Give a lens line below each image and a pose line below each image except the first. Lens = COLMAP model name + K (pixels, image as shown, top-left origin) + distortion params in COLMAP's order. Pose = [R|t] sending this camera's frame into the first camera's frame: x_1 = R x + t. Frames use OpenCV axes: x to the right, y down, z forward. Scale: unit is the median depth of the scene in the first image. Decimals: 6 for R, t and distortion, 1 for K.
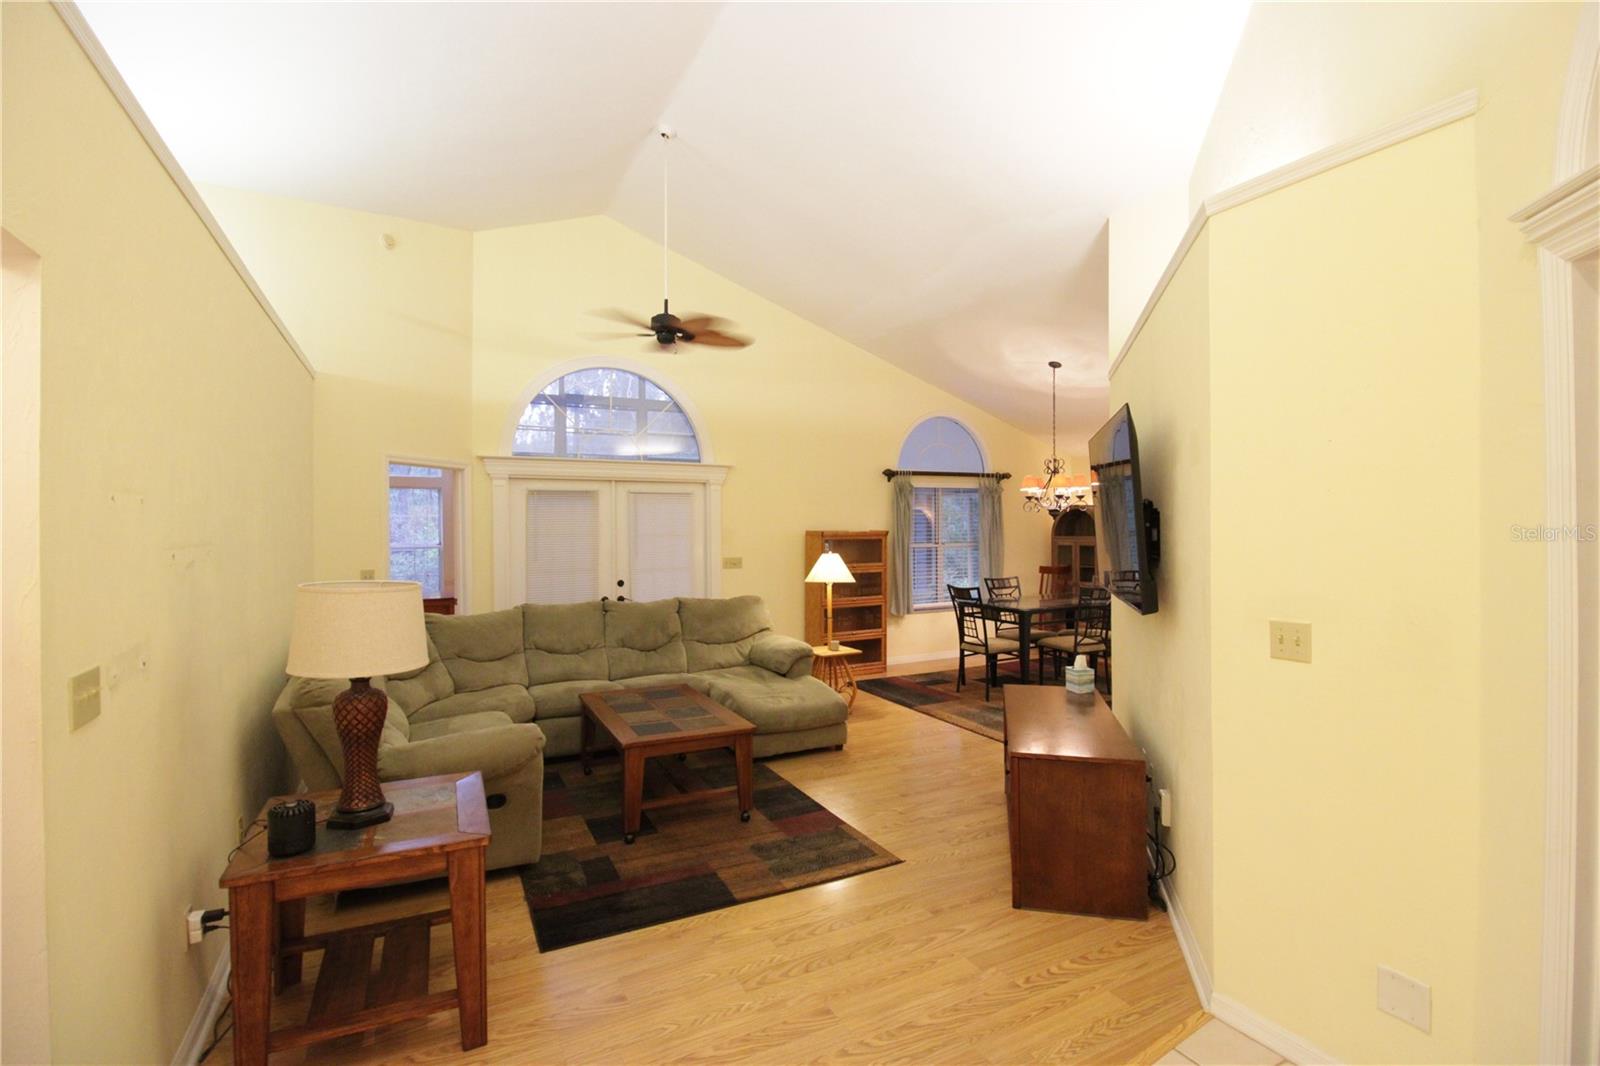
lens RADIAL K [[735.7, 0, 809.3], [0, 735.7, 533.7], [0, 0, 1]] dist [-0.008182, -0.009419]
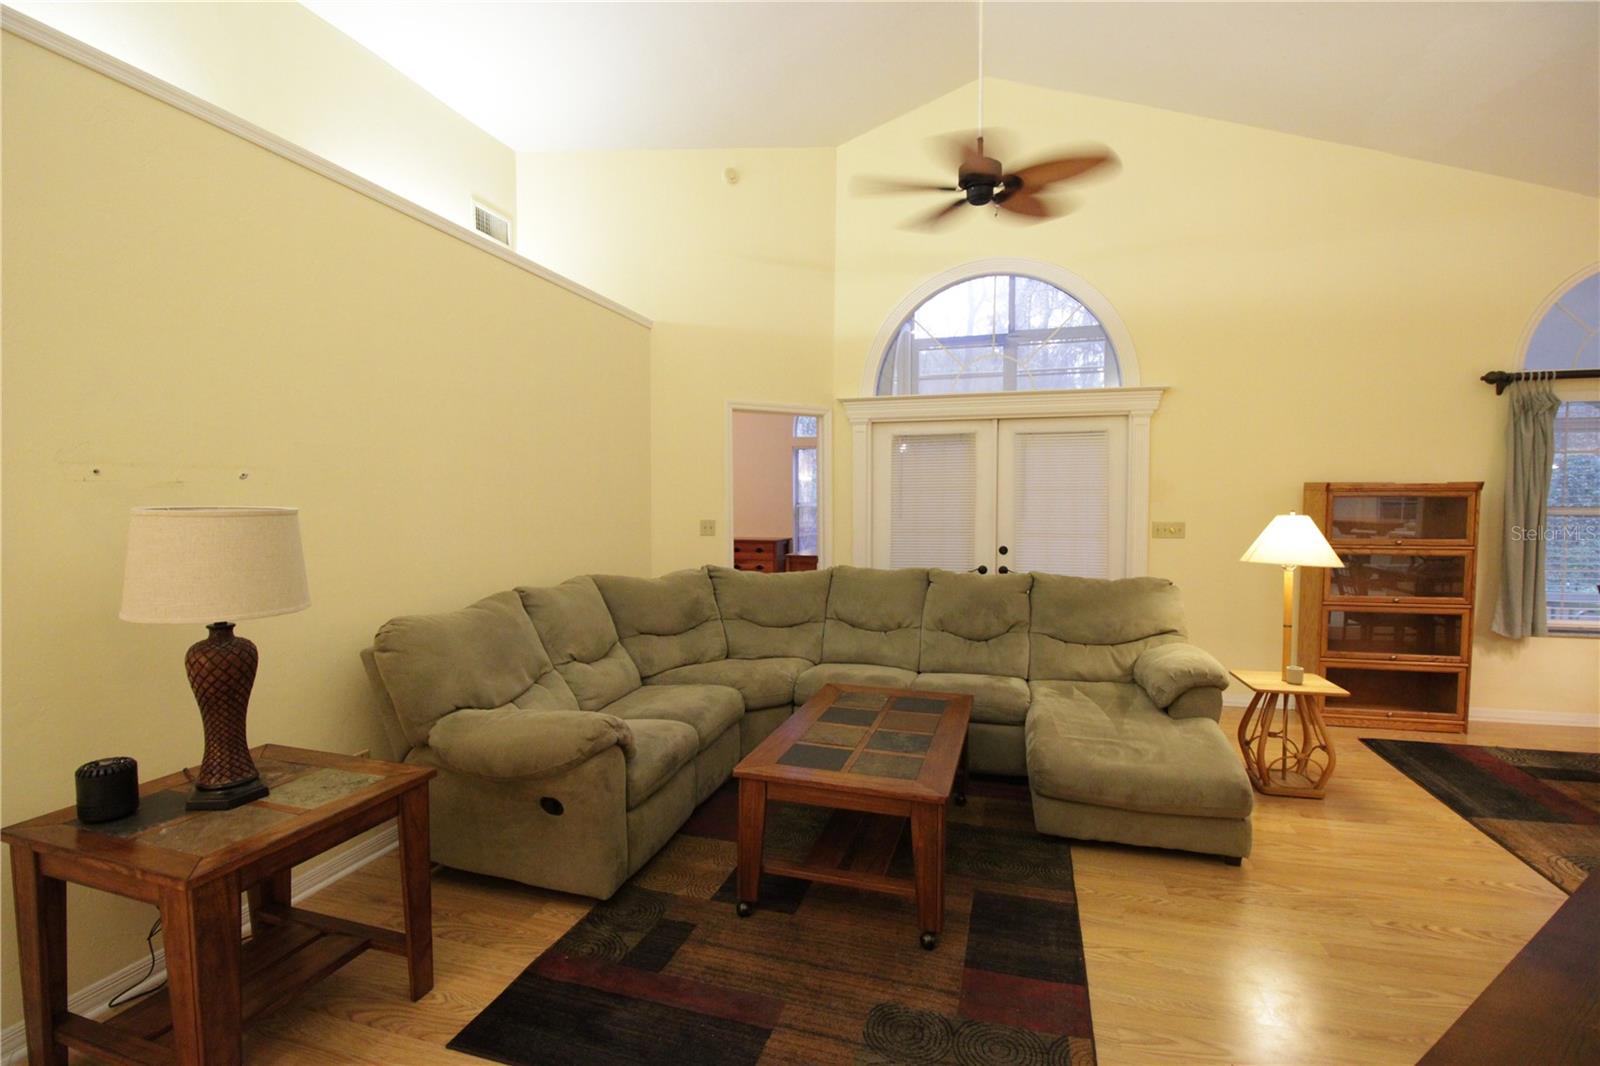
lens RADIAL K [[735.7, 0, 809.3], [0, 735.7, 533.7], [0, 0, 1]] dist [-0.008182, -0.009419]
pose [[0.721463, 0.035491, -0.691543, 0.140752], [-0.008856, 0.999077, 0.042035, 0.019297], [0.692397, -0.024202, 0.721111, 0.300775]]
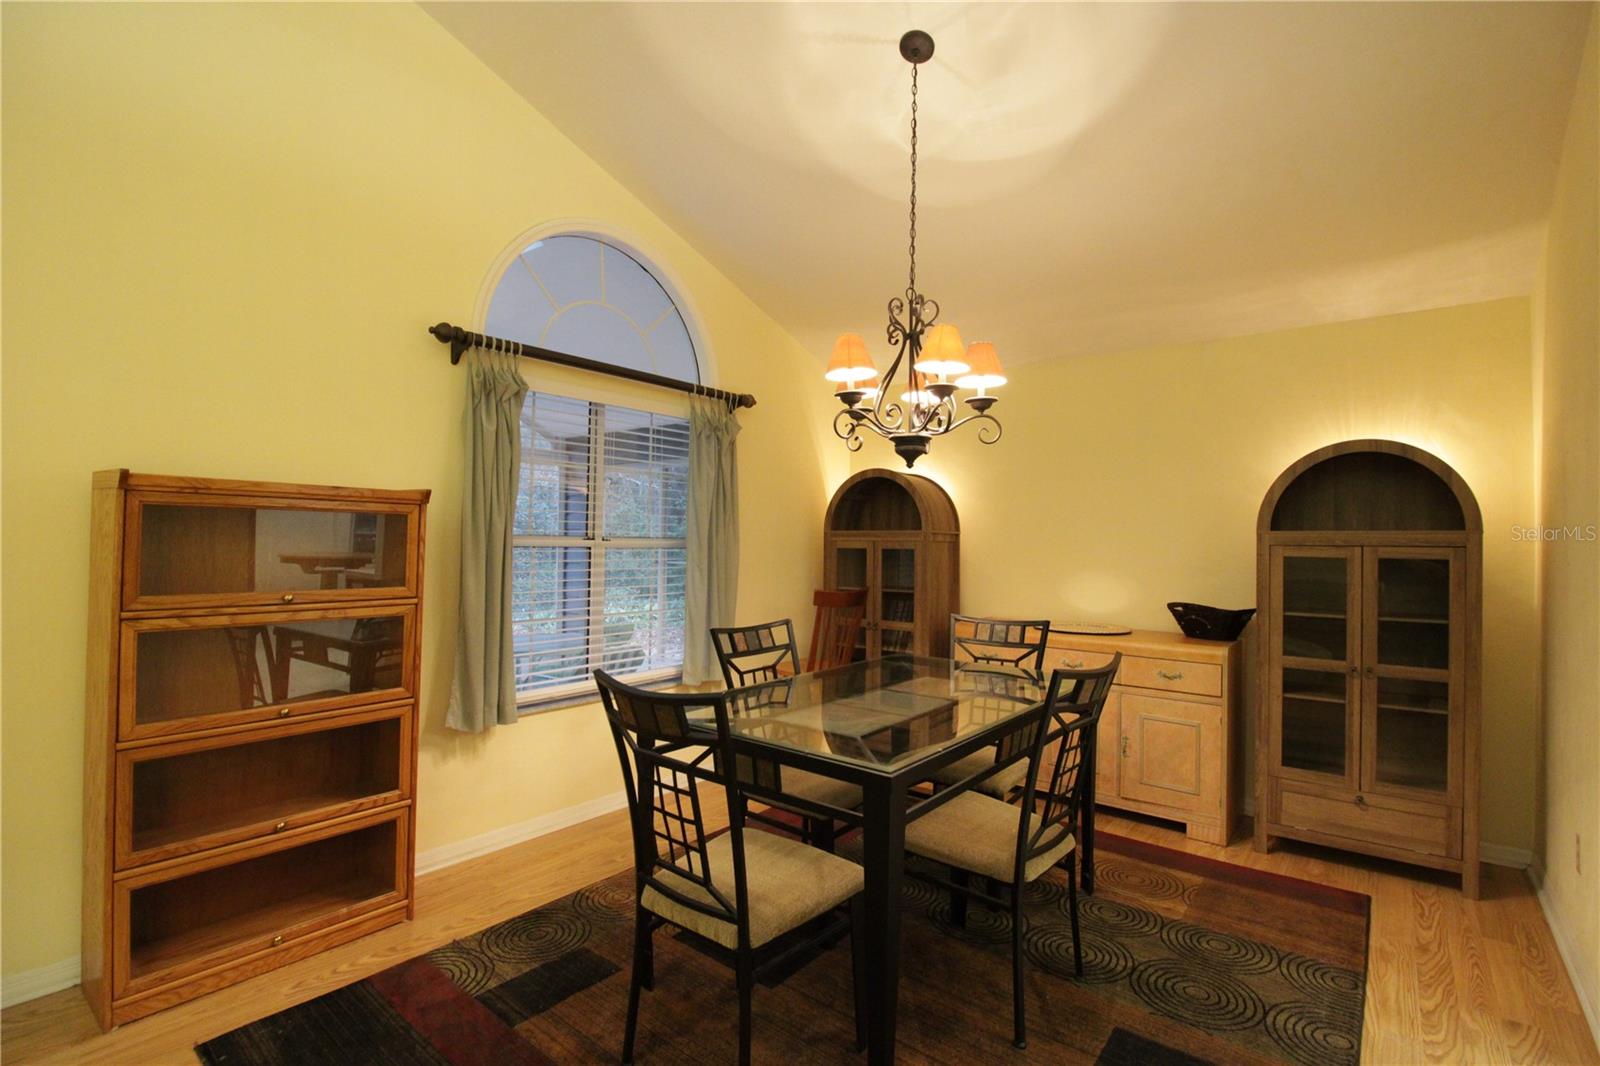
lens RADIAL K [[727.2, 0, 813.1], [0, 727.2, 533.6], [0, 0, 1]] dist [-0.002630, -0.000235]
pose [[0.907622, 0.026331, 0.418962, 0.149176], [-0.018189, 0.999560, -0.023416, 0.023669], [-0.419394, 0.013633, 0.907702, 0.737133]]
